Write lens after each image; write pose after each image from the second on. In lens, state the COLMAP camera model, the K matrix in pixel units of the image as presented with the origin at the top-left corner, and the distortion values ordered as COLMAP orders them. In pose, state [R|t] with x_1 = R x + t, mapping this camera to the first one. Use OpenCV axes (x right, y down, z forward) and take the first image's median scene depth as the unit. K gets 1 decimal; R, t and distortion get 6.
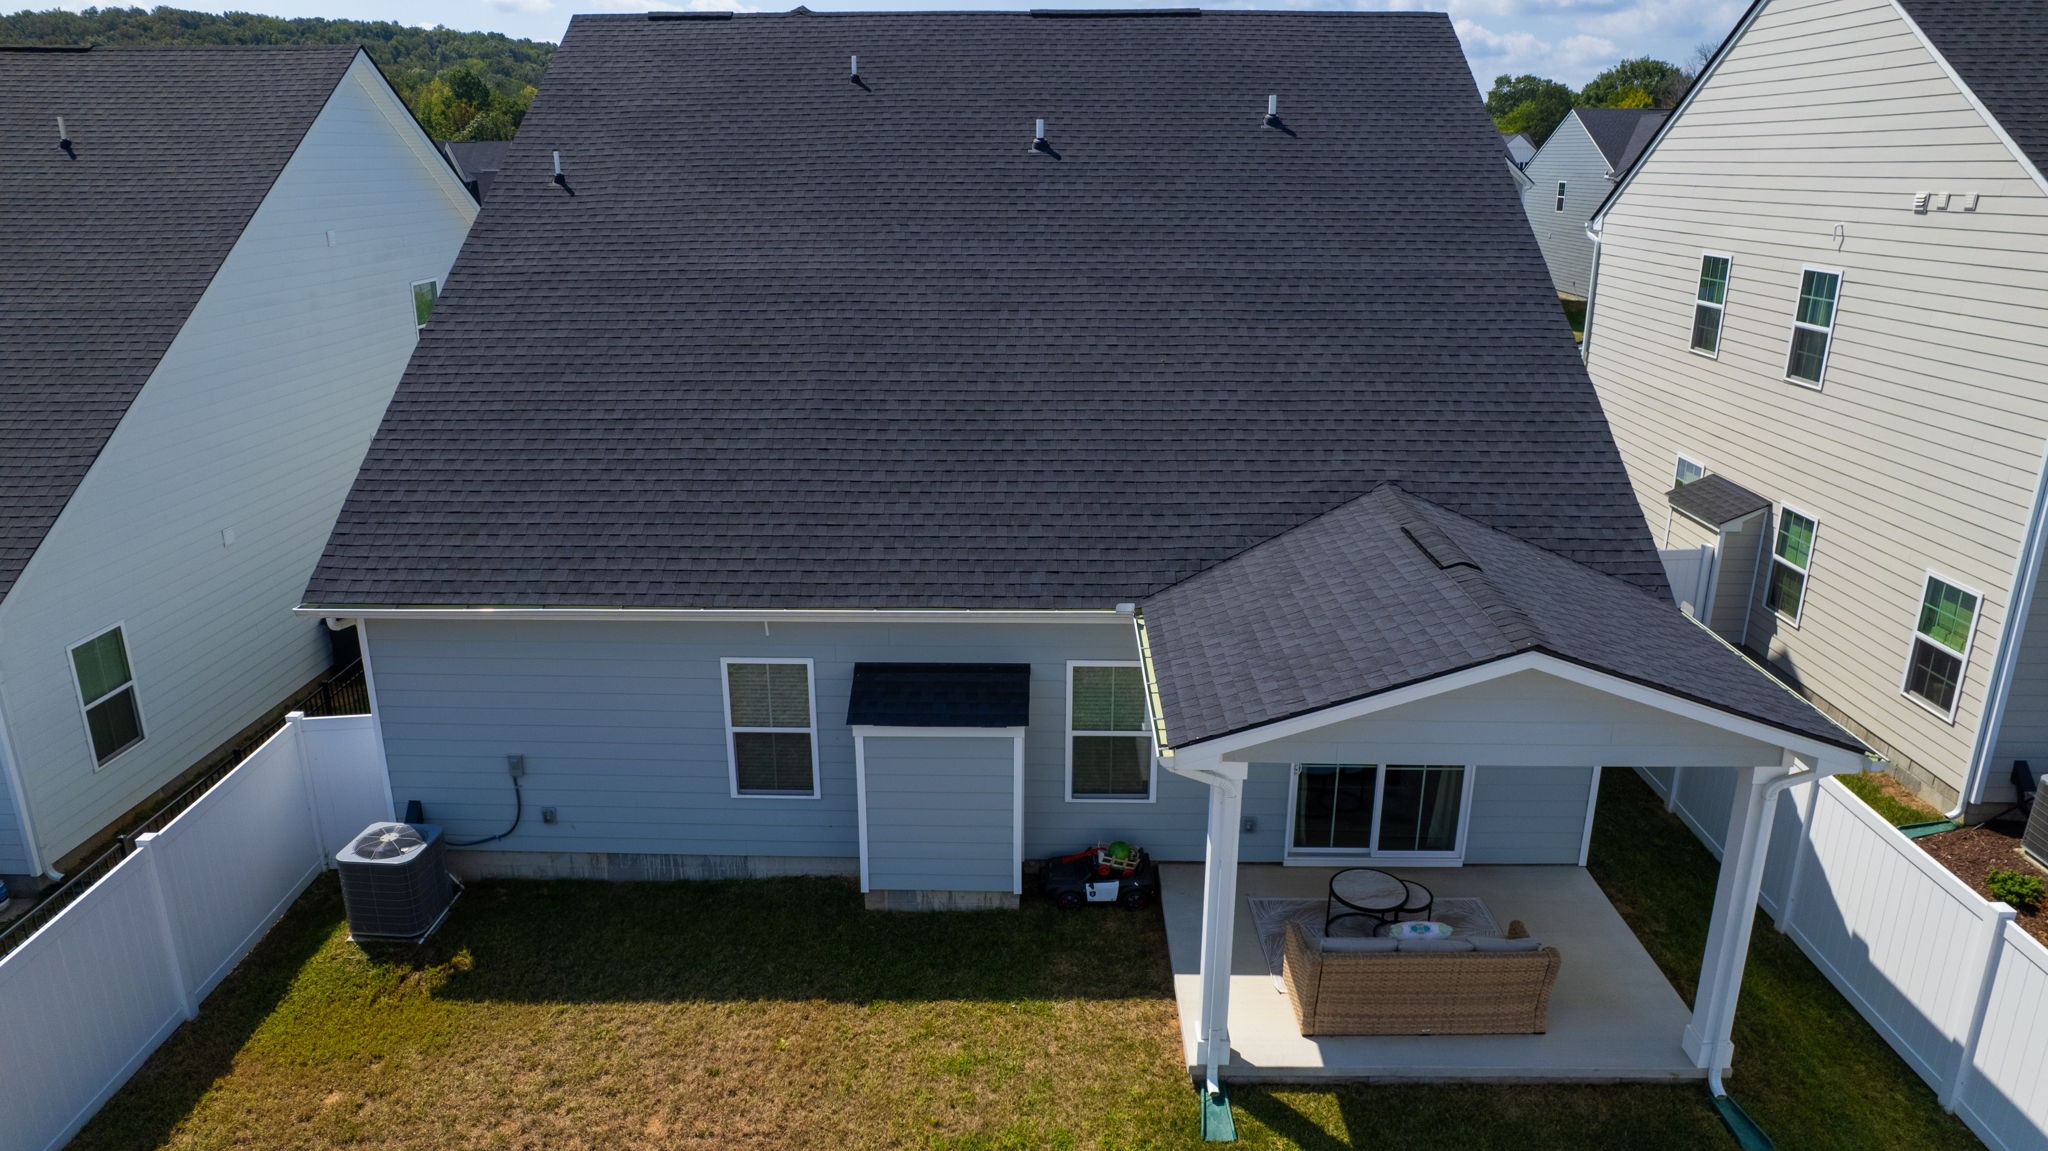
lens RADIAL K [[1350.5, 0, 1014.8], [0, 1350.5, 577.1], [0, 0, 1]] dist [-0.062887, 0.053530]
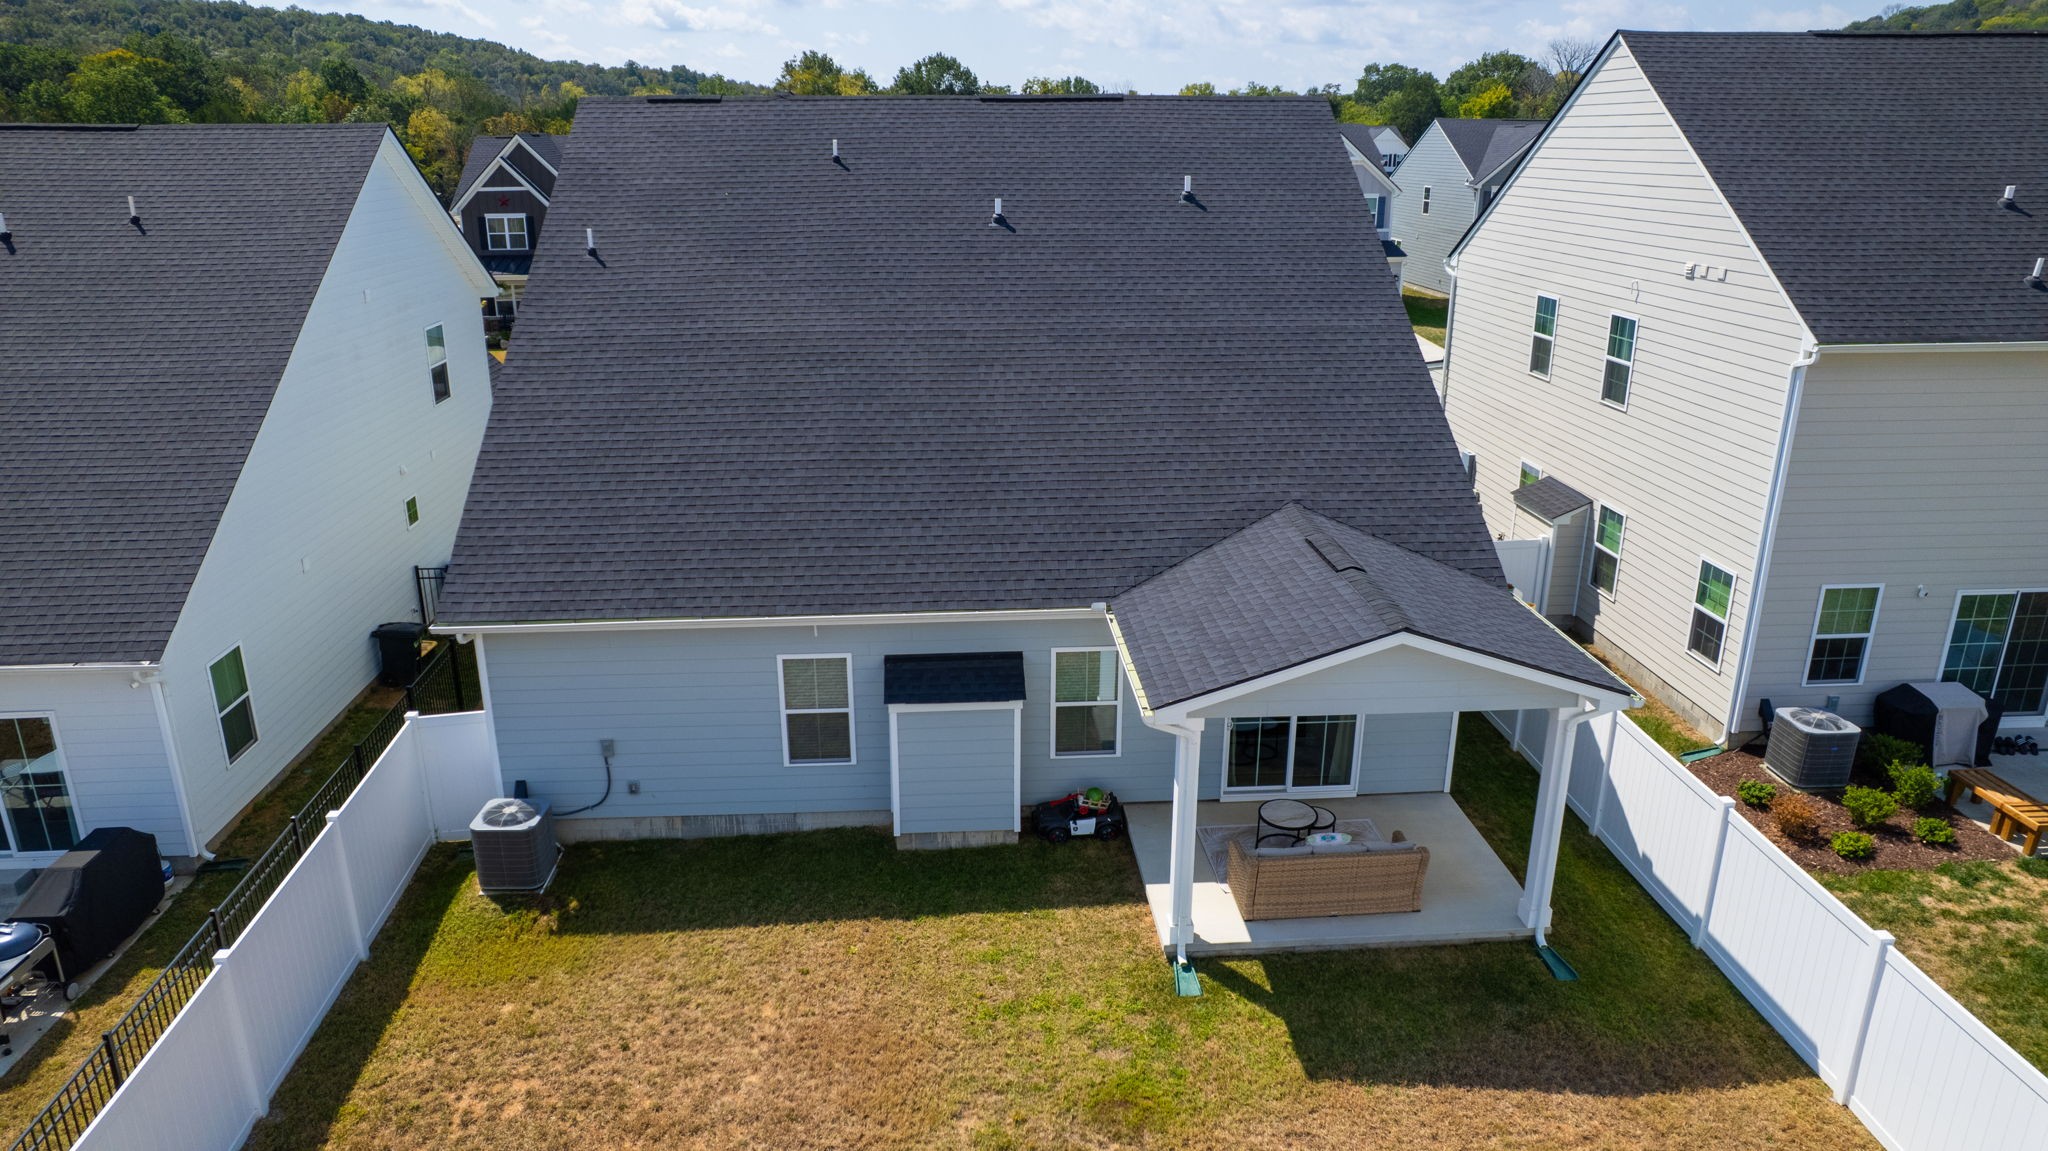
lens RADIAL K [[1350.5, 0, 1029.4], [0, 1350.5, 574.3], [0, 0, 1]] dist [-0.062887, 0.053530]
pose [[0.995425, -0.028902, 0.091073, -0.093556], [0.027963, 0.999542, 0.011568, -0.022670], [-0.091366, -0.008968, 0.995777, -0.264747]]
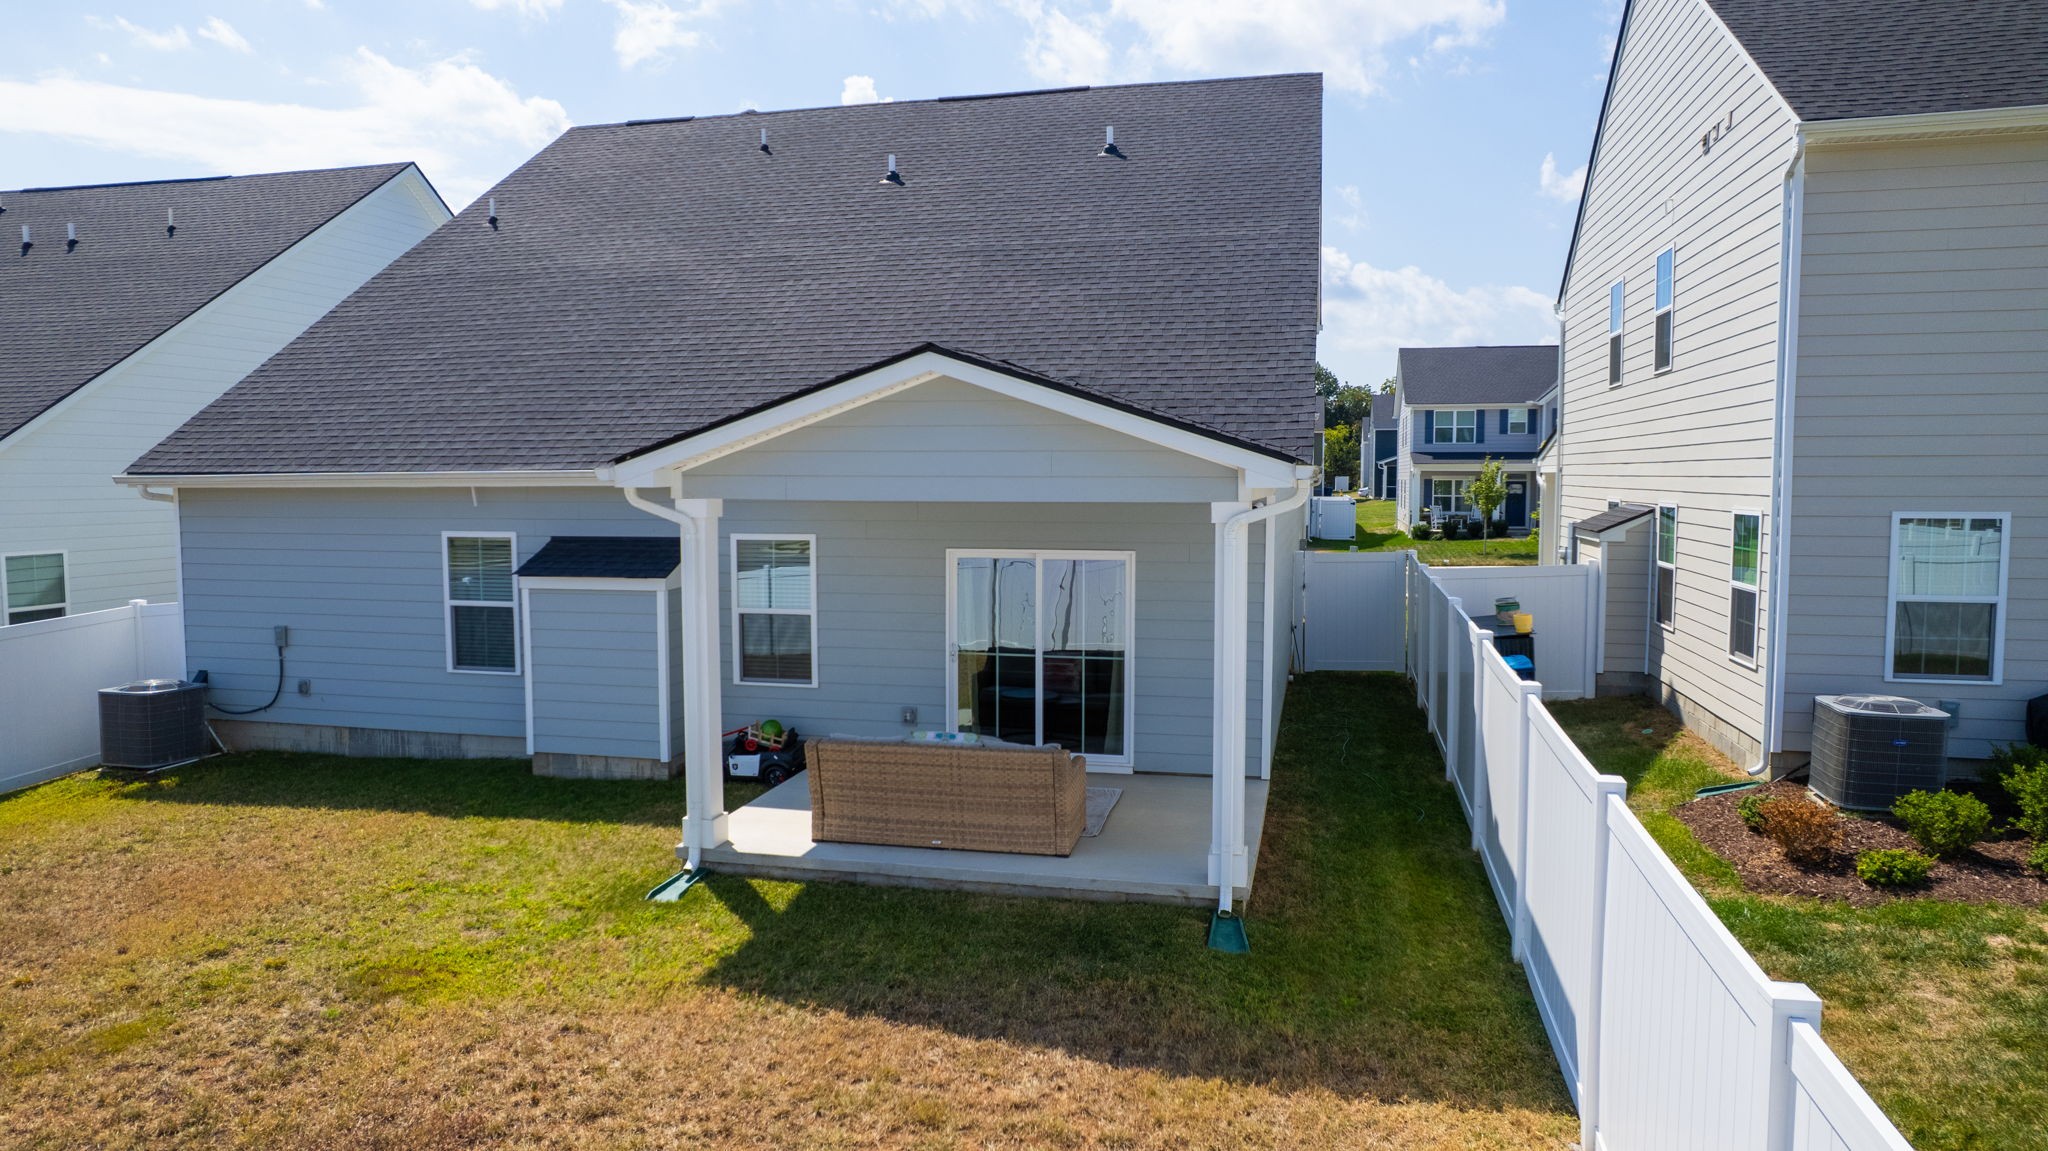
lens RADIAL K [[1350.5, 0, 1021.7], [0, 1350.5, 569.6], [0, 0, 1]] dist [-0.062887, 0.053530]
pose [[0.975572, 0.012413, -0.219330, 0.467498], [-0.065159, 0.969825, -0.234934, 0.306706], [0.209795, 0.243486, 0.946943, 0.072403]]
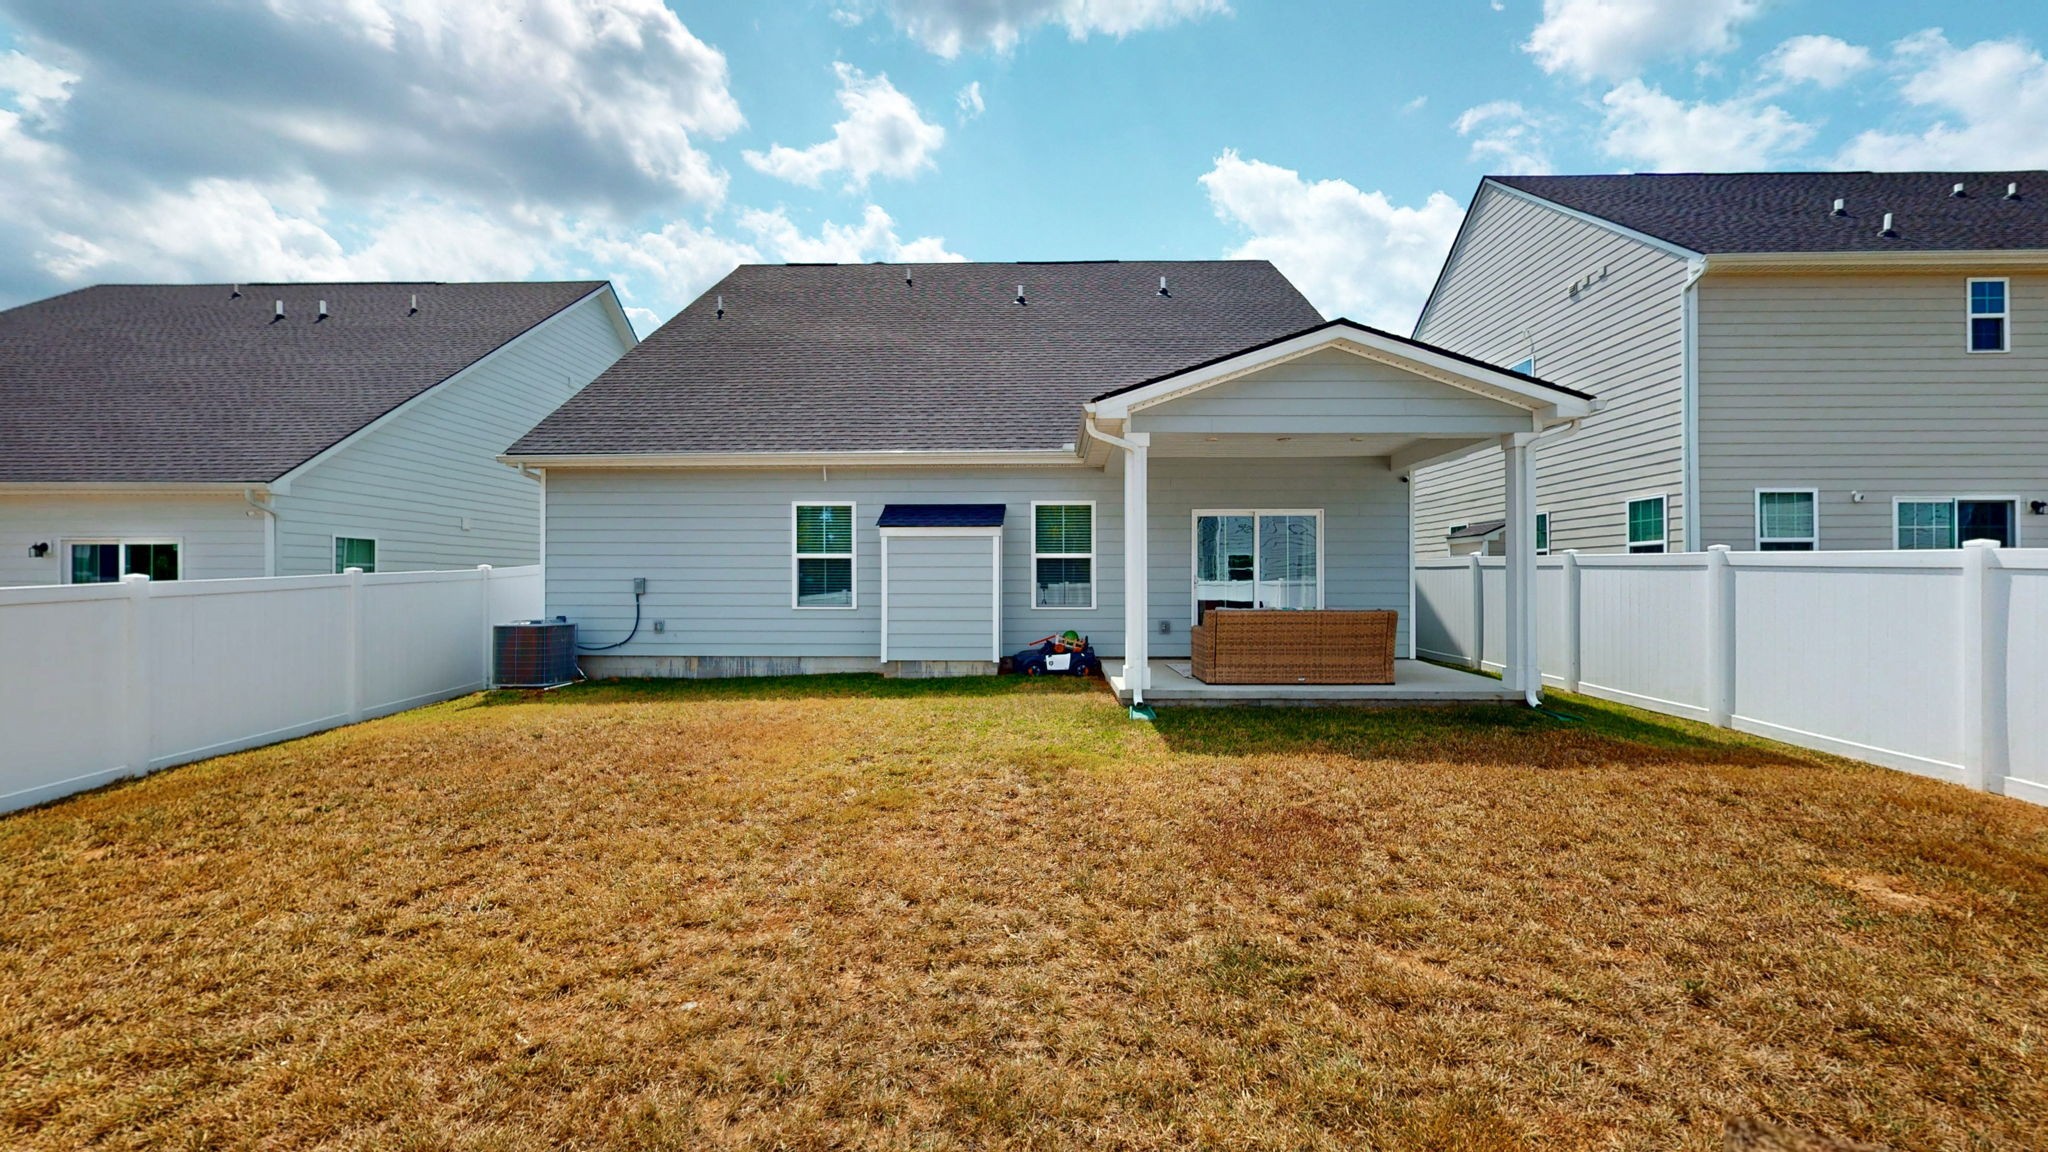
lens RADIAL K [[876.2, 0, 1026.9], [0, 876.2, 582.2], [0, 0, 1]] dist [0.001307, -0.000775]
pose [[0.999998, -0.001858, 0.001043, 0.031870], [0.002093, 0.947885, -0.318607, 0.430708], [-0.000397, 0.318608, 0.947886, 0.130271]]
